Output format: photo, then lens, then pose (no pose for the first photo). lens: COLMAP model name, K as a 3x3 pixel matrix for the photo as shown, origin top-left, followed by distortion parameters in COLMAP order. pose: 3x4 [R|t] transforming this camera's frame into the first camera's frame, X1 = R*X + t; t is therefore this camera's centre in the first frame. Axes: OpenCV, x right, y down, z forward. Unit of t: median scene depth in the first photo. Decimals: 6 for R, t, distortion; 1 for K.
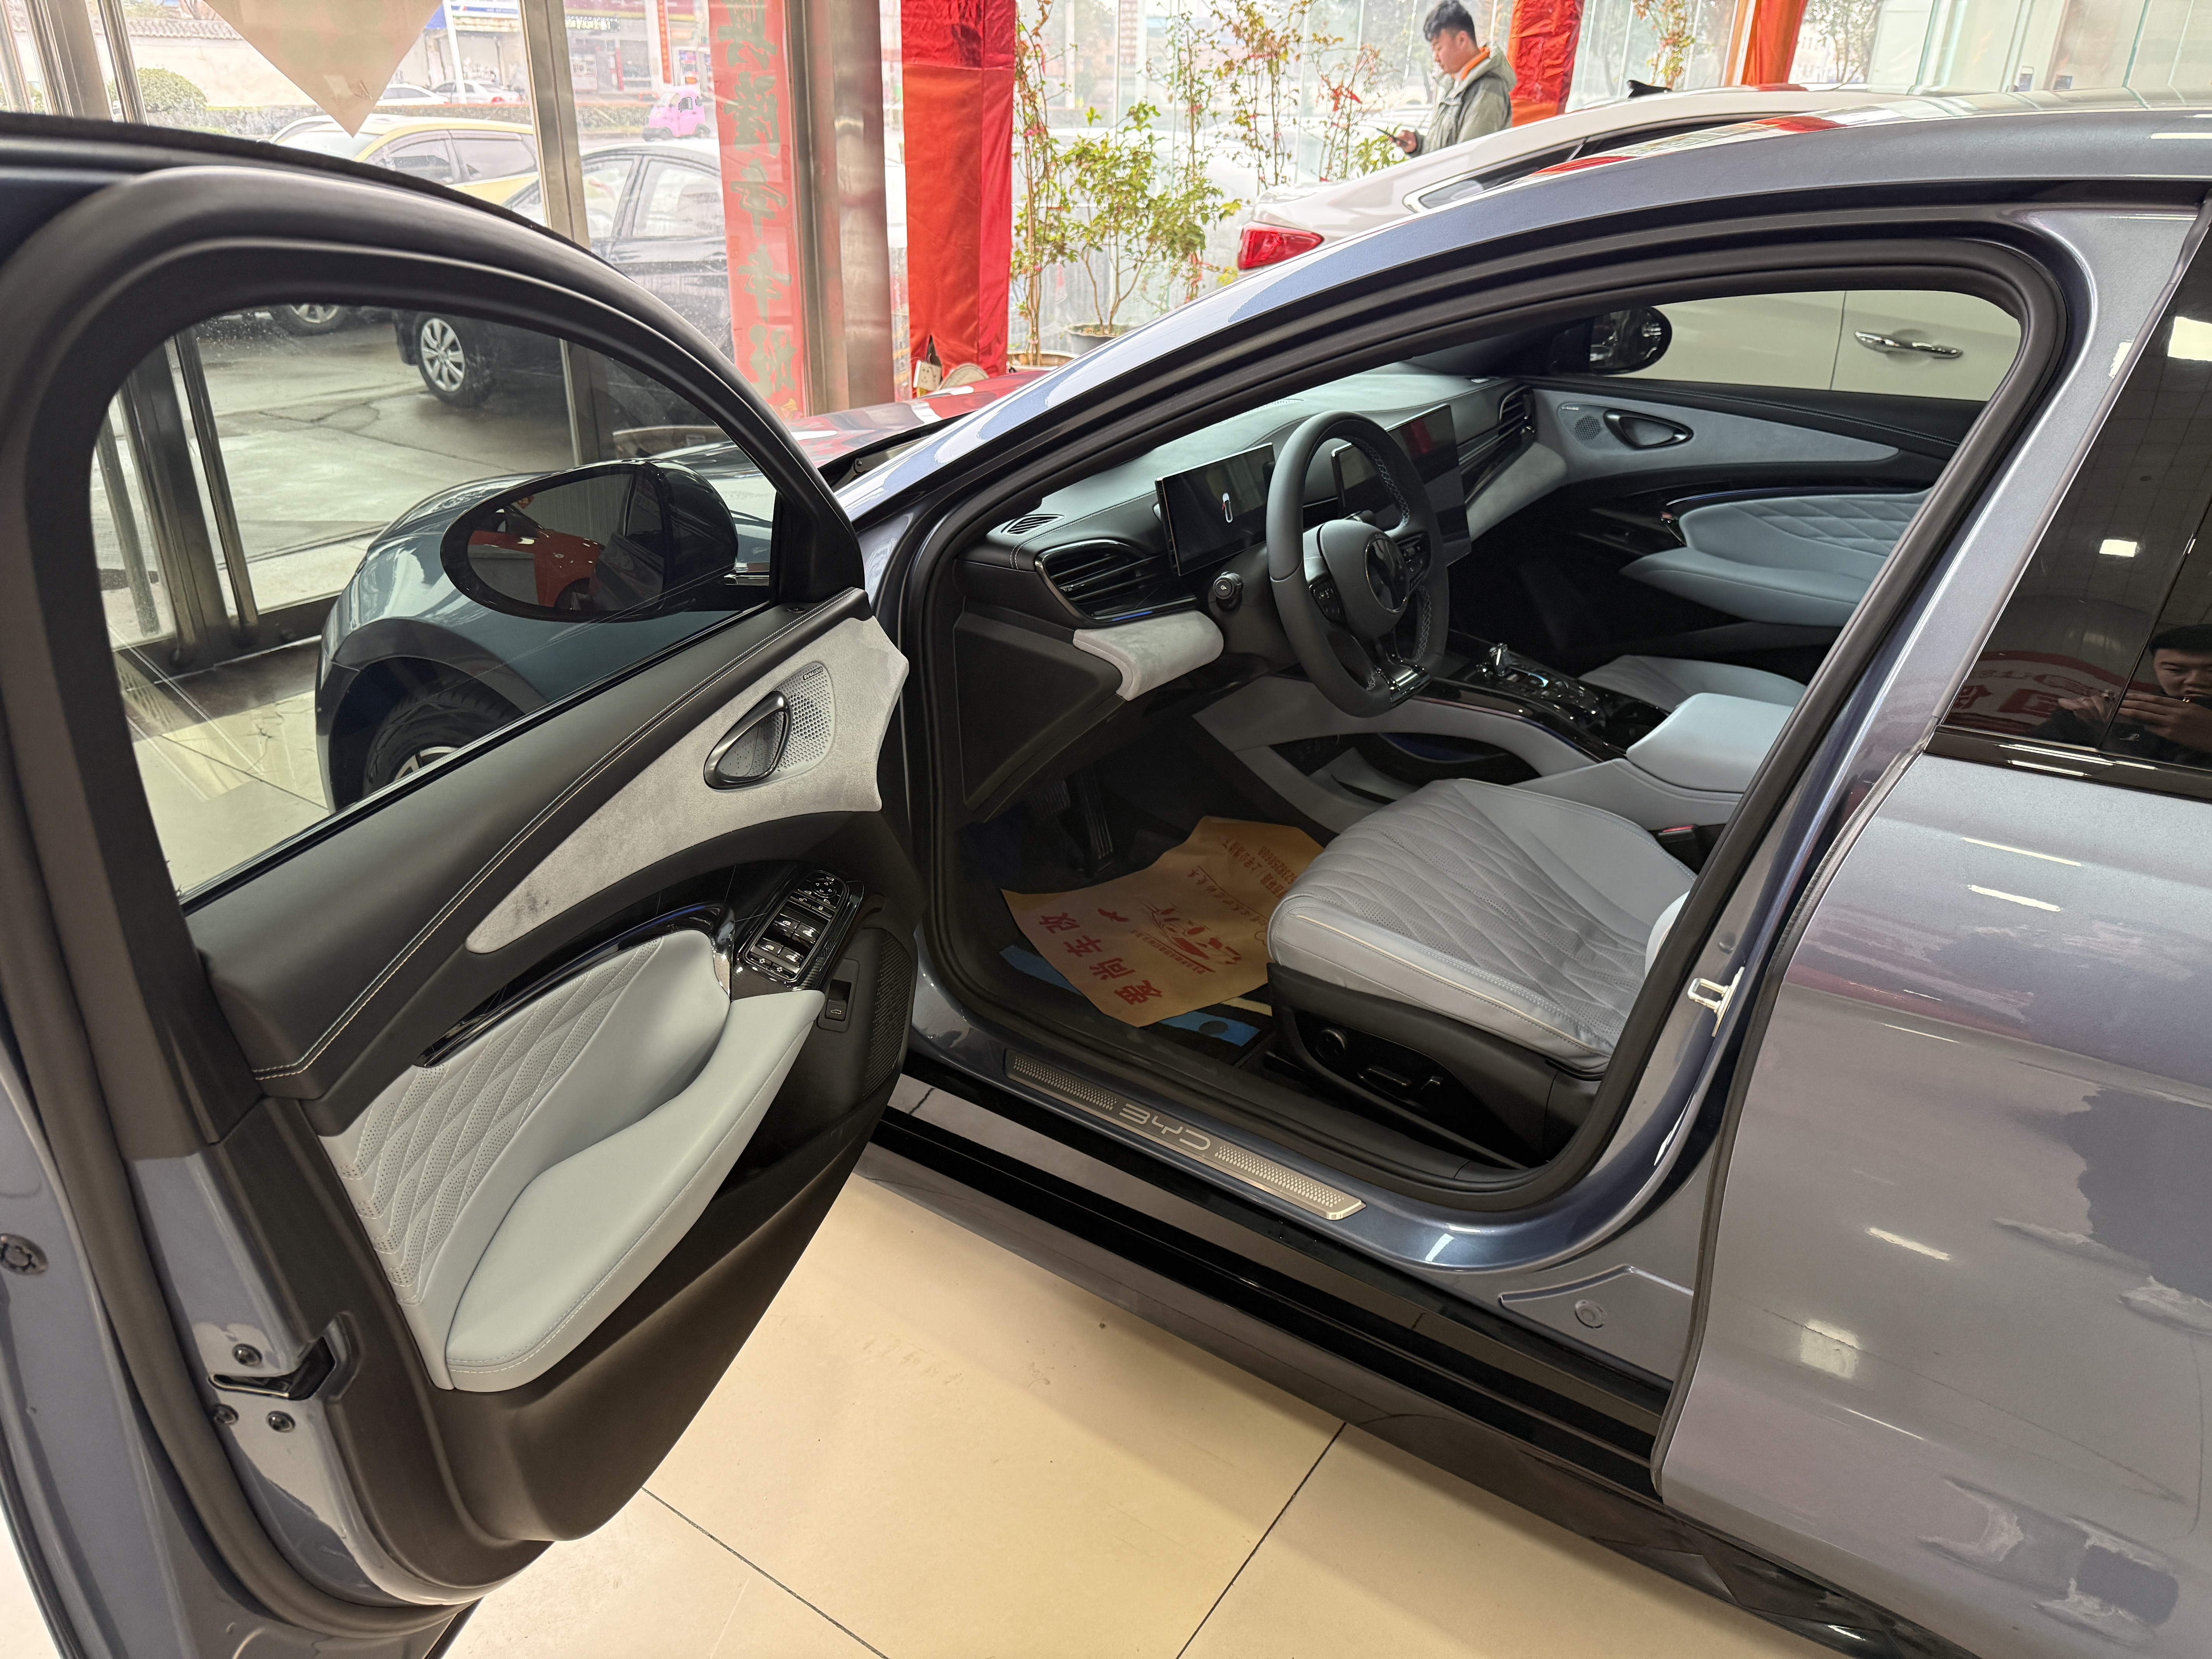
lens RADIAL K [[1635.0, 0, 1072.7], [0, 1635.0, 827.0], [0, 0, 1]] dist [0.007357, -0.002456]
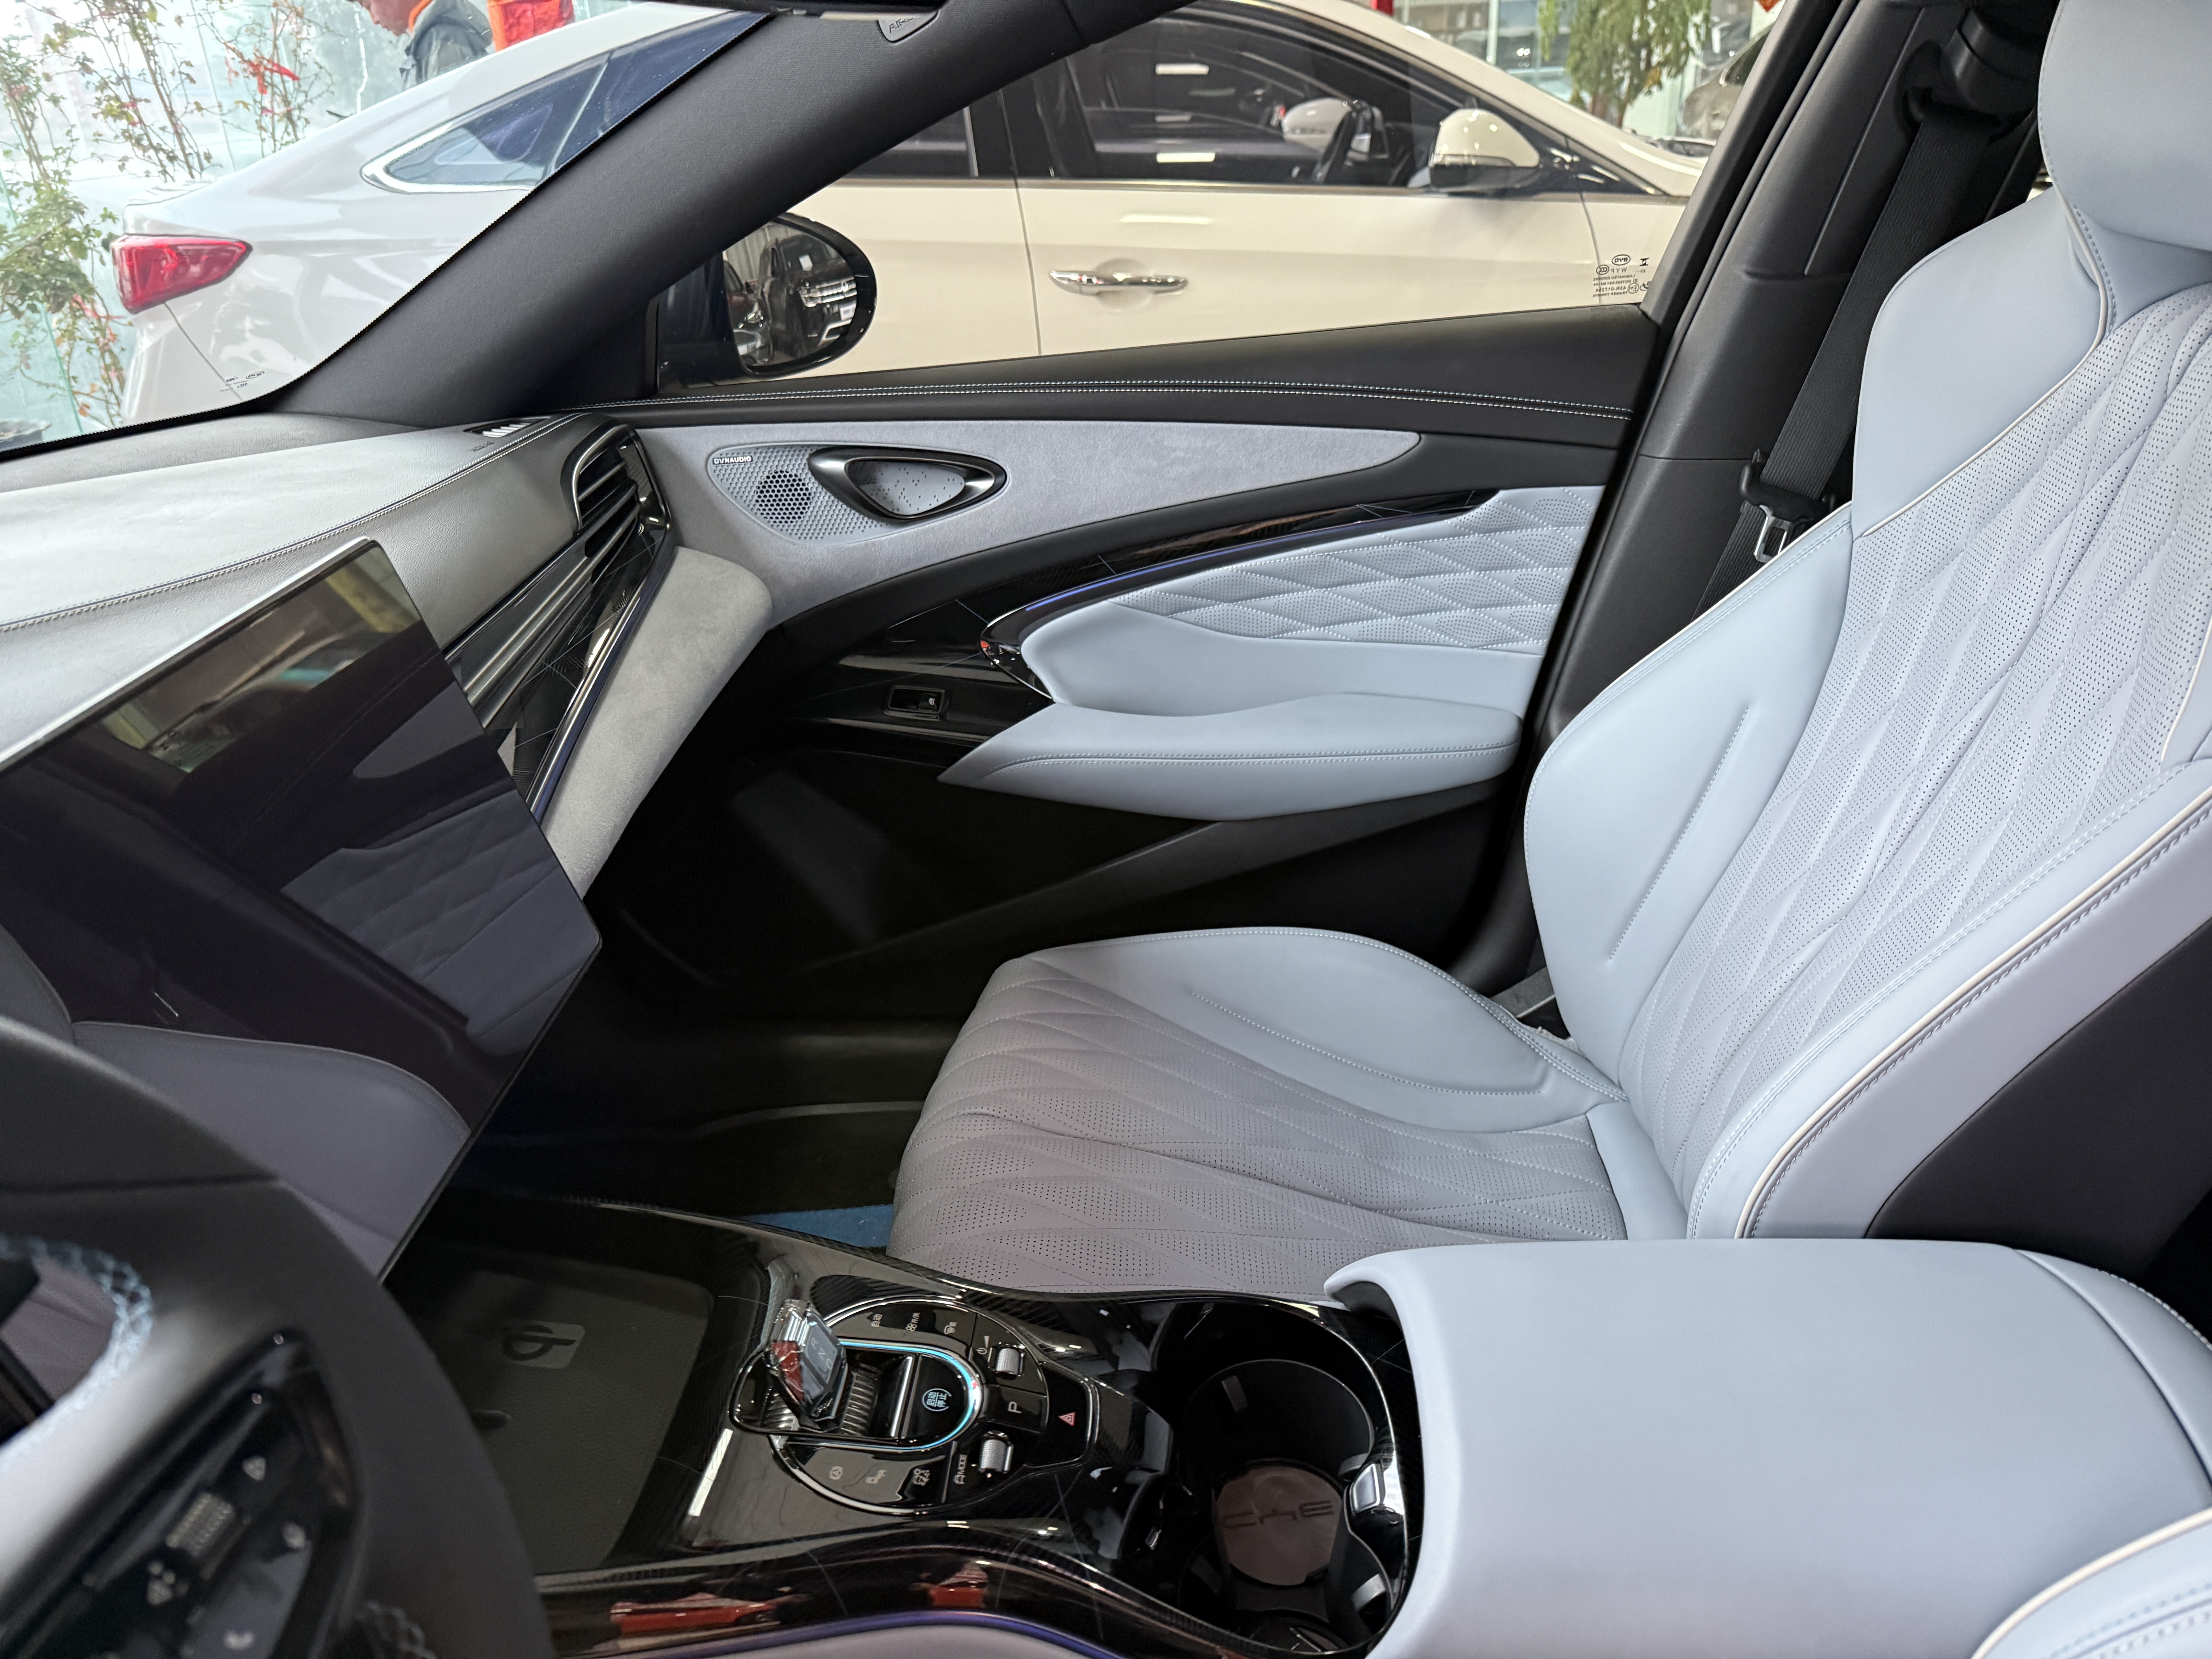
lens RADIAL K [[1542.1, 0, 1106.0], [0, 1542.1, 829.5], [0, 0, 1]] dist [0.119389, -0.156890]
pose [[0.845108, -0.276974, 0.457250, 0.167813], [0.279520, 0.958025, 0.063693, -0.158346], [-0.455698, 0.073983, 0.887055, 0.584898]]
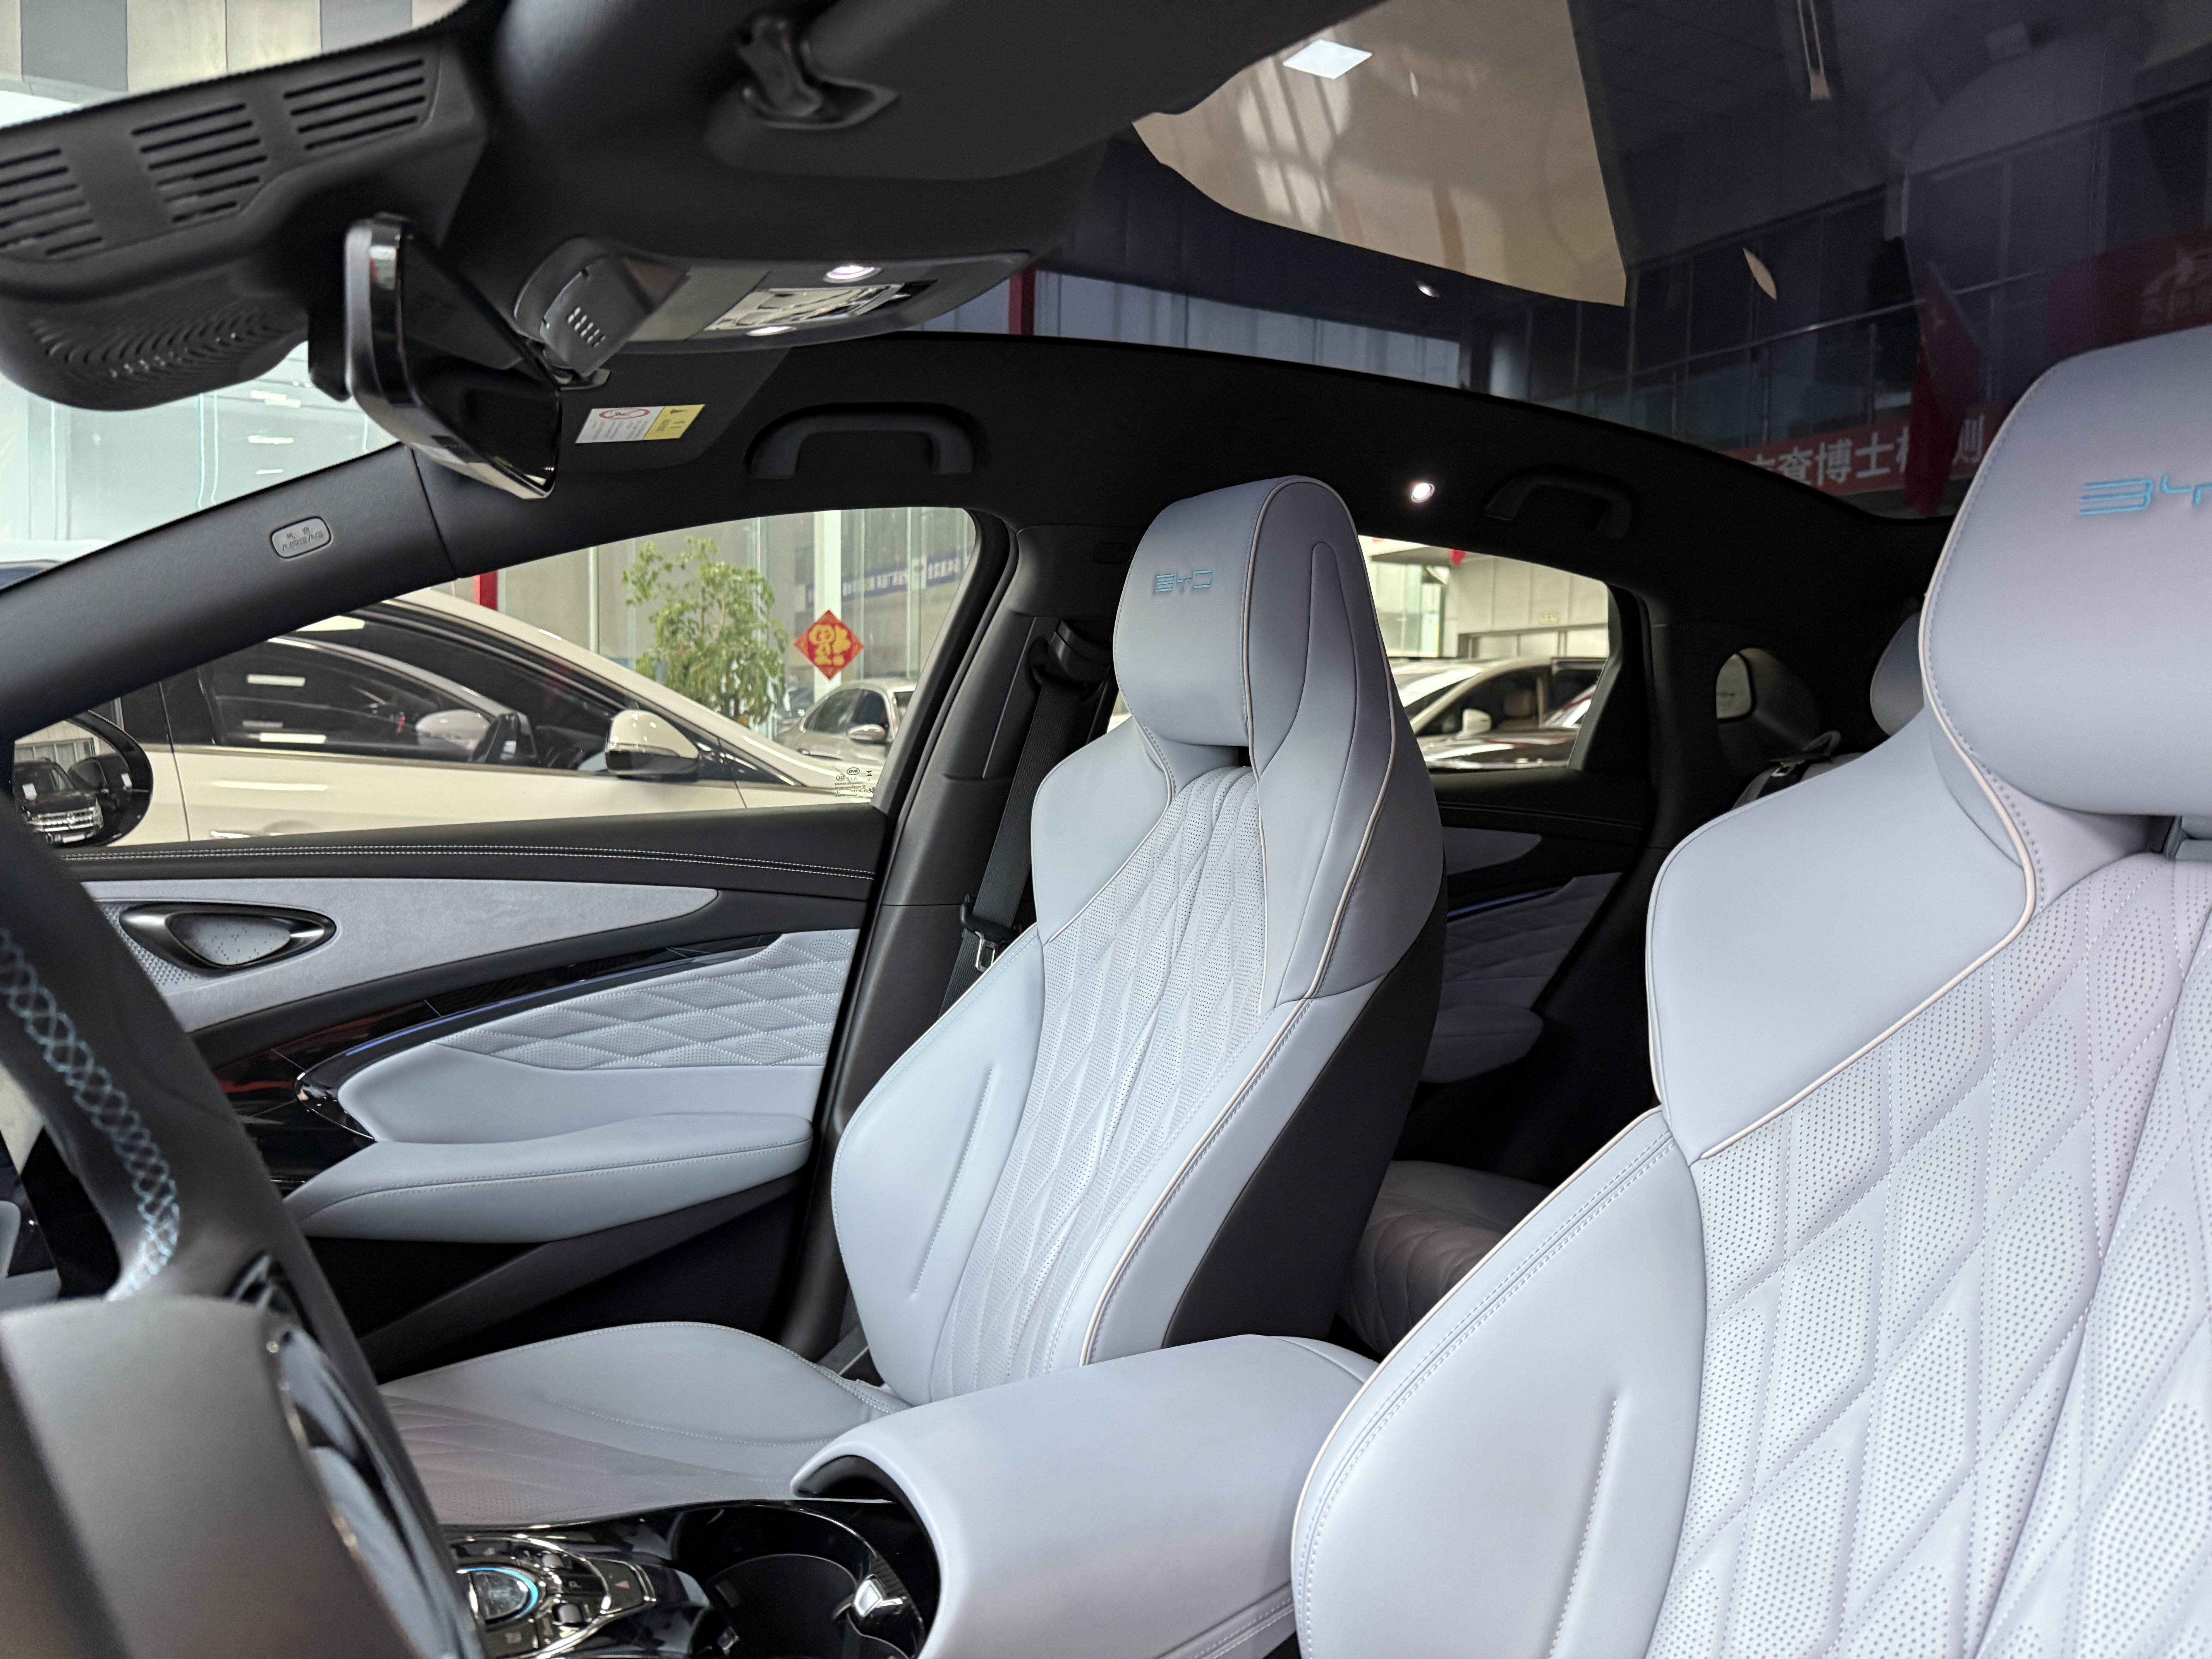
lens RADIAL K [[1516.2, 0, 1113.6], [0, 1516.2, 856.8], [0, 0, 1]] dist [0.072724, -0.001353]
pose [[0.446136, -0.087576, 0.890670, 0.064788], [0.368539, 0.924882, -0.093661, -0.123404], [-0.815562, 0.370032, 0.444899, 0.569222]]
